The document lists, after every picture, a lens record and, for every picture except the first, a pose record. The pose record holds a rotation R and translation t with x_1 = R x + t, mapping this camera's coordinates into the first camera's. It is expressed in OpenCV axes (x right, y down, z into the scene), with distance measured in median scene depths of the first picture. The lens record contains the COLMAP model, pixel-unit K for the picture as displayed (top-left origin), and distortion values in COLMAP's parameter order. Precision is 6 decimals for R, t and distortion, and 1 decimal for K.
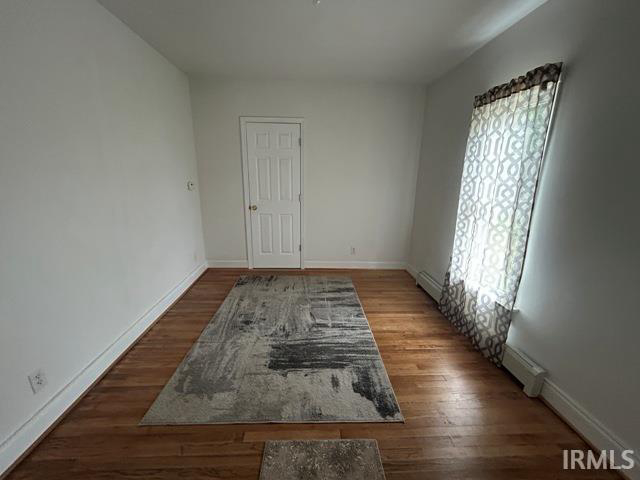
lens RADIAL K [[262.1, 0, 319.2], [0, 262.1, 239.0], [0, 0, 1]] dist [-0.001798, 0.000591]
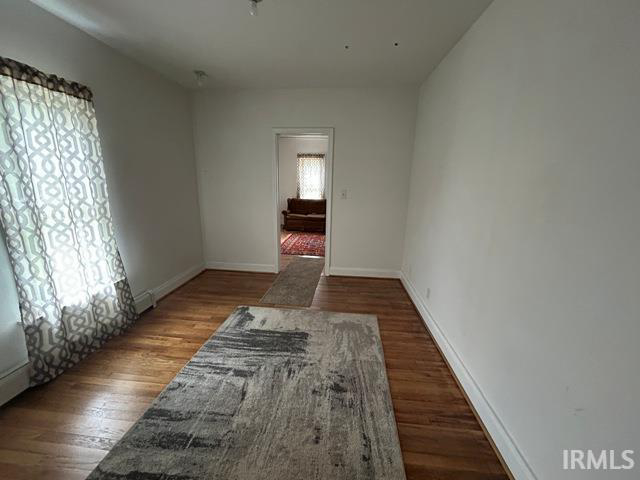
lens RADIAL K [[262.1, 0, 319.3], [0, 262.1, 241.0], [0, 0, 1]] dist [-0.001798, 0.000591]
pose [[-0.988220, -0.070184, 0.135996, -0.331283], [0.000504, 0.887144, 0.461492, -0.419527], [-0.153037, 0.456125, -0.876658, 1.633779]]
